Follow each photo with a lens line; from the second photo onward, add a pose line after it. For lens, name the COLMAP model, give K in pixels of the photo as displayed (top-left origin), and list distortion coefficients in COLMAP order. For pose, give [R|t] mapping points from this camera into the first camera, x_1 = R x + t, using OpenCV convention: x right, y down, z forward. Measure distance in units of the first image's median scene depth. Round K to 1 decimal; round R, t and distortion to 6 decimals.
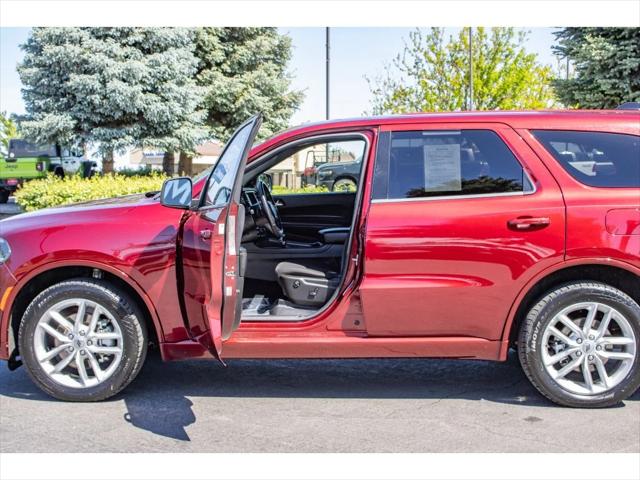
lens RADIAL K [[884.5, 0, 326.1], [0, 884.5, 233.0], [0, 0, 1]] dist [0.157356, 0.000000]
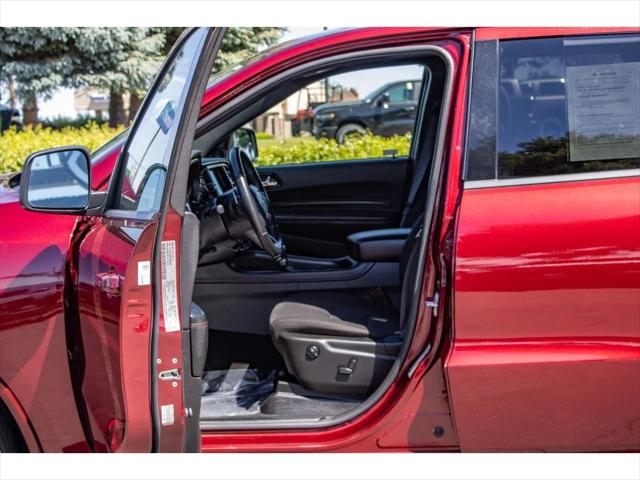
lens RADIAL K [[1125.7, 0, 322.9], [0, 1125.7, 242.7], [0, 0, 1]] dist [0.094680, 0.000000]
pose [[0.999709, -0.023965, -0.002924, -0.022531], [0.024071, 0.998728, 0.044296, -0.029932], [0.001859, -0.044354, 0.999014, 0.338888]]
